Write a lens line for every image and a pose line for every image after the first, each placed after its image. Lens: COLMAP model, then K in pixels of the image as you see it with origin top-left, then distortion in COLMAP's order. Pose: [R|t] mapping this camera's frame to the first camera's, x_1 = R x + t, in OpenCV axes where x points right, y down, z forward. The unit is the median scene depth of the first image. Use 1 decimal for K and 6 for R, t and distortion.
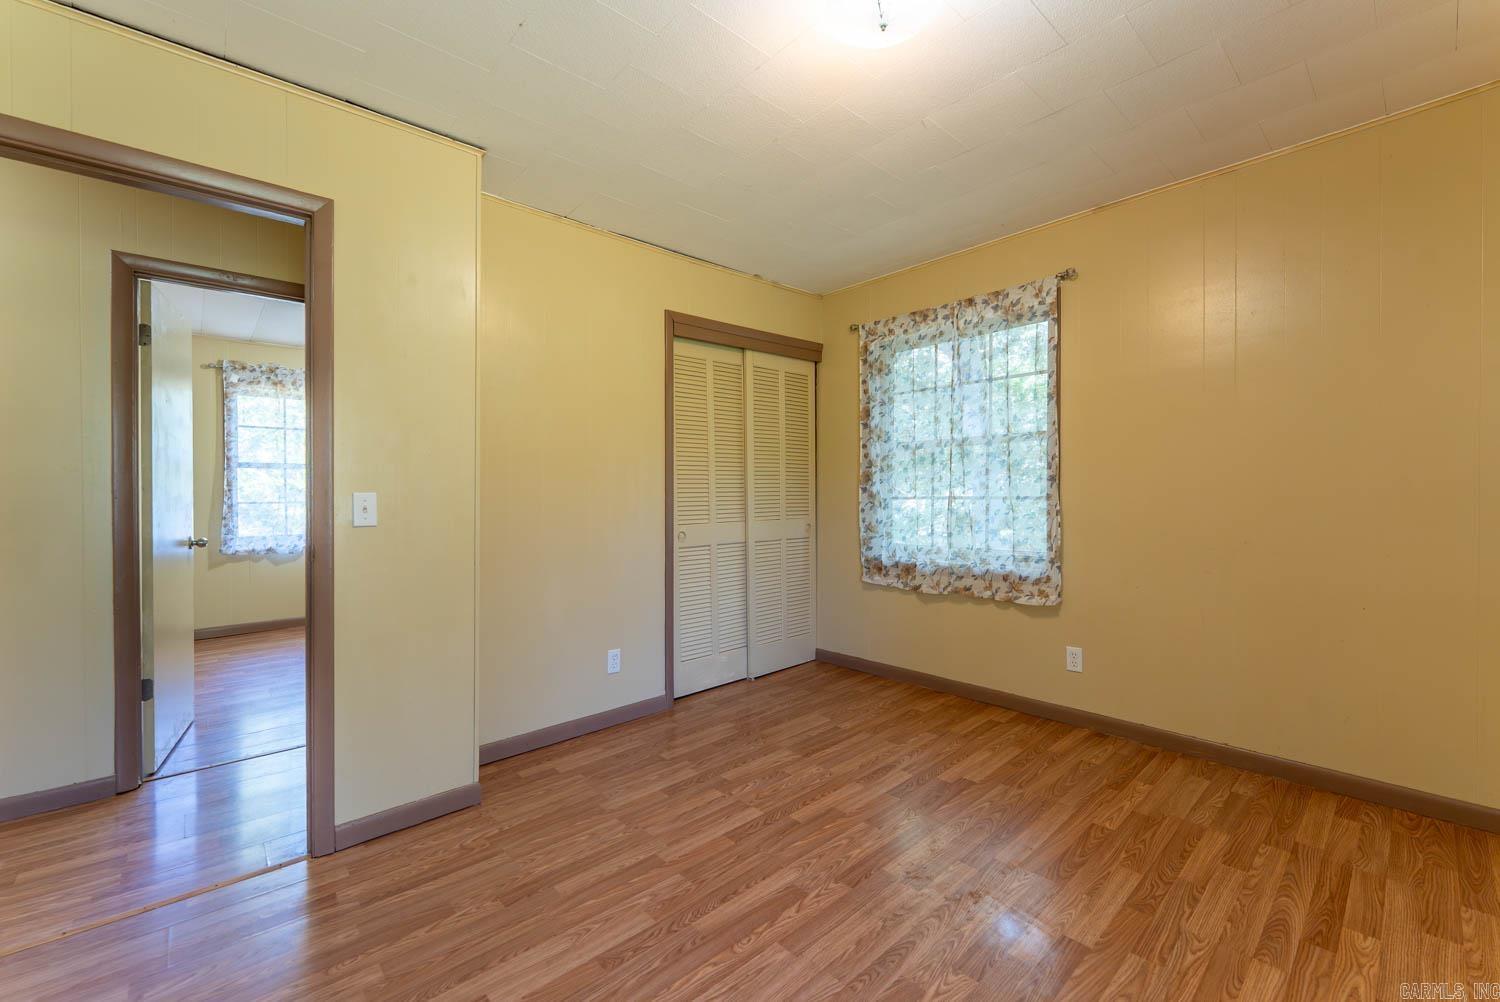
lens RADIAL K [[597.2, 0, 725.5], [0, 597.2, 502.2], [0, 0, 1]] dist [-0.000628, -0.000062]
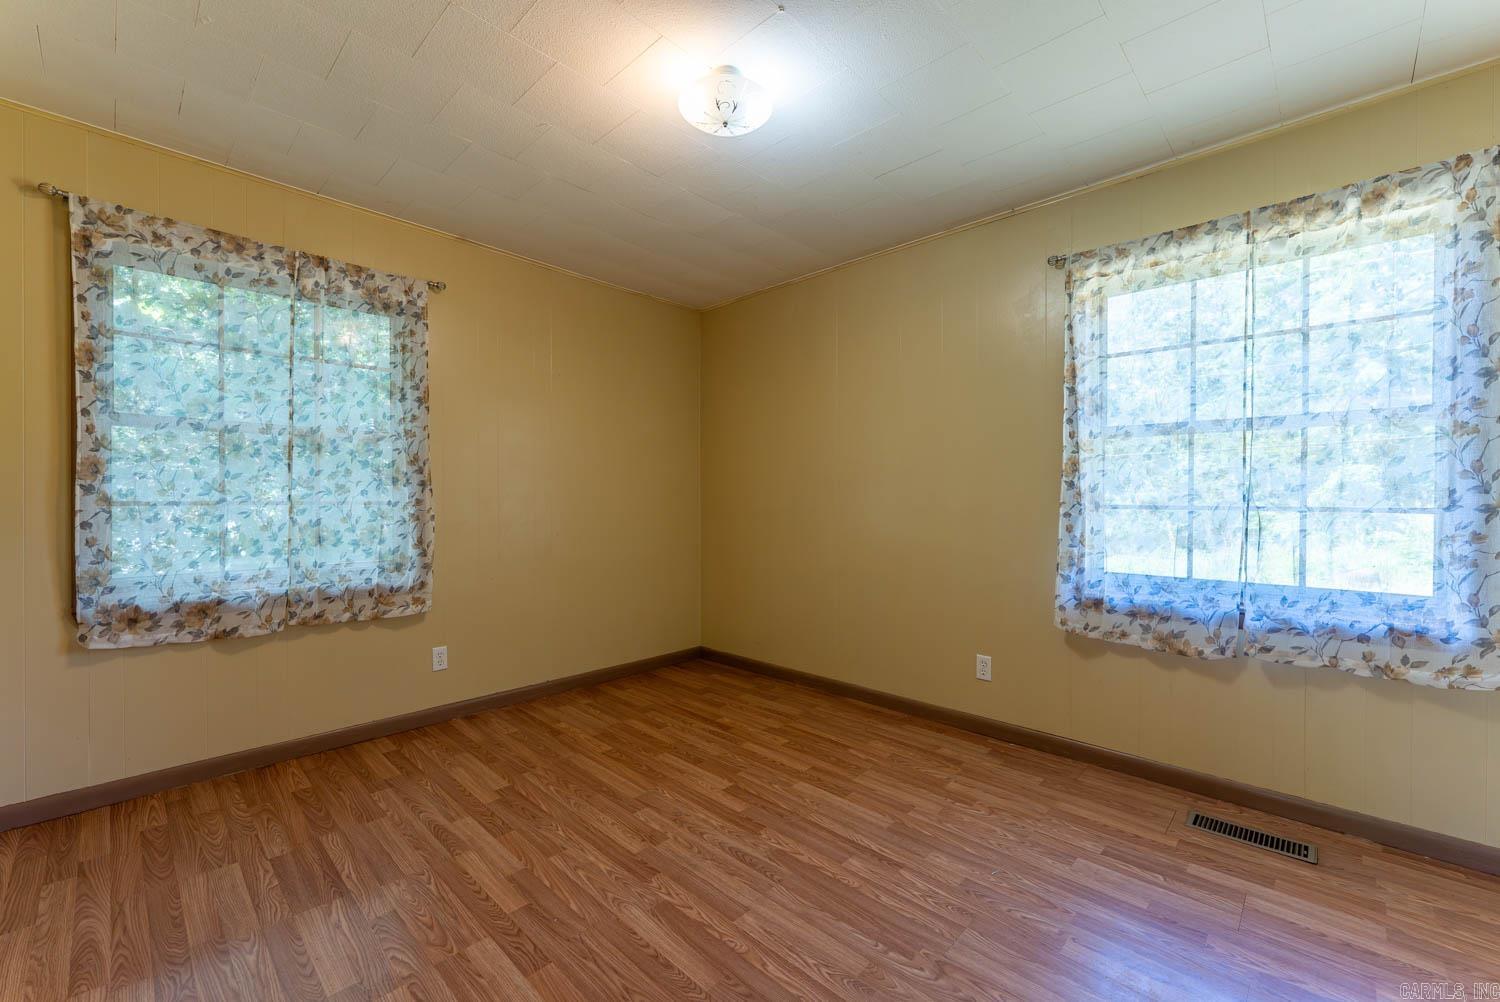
lens RADIAL K [[623.3, 0, 739.6], [0, 623.3, 502.5], [0, 0, 1]] dist [0.000823, -0.000307]
pose [[-0.078852, -0.000649, 0.996886, -0.516599], [0.005890, 0.999982, 0.001117, -0.006206], [-0.996869, 0.005960, -0.078847, 0.540888]]
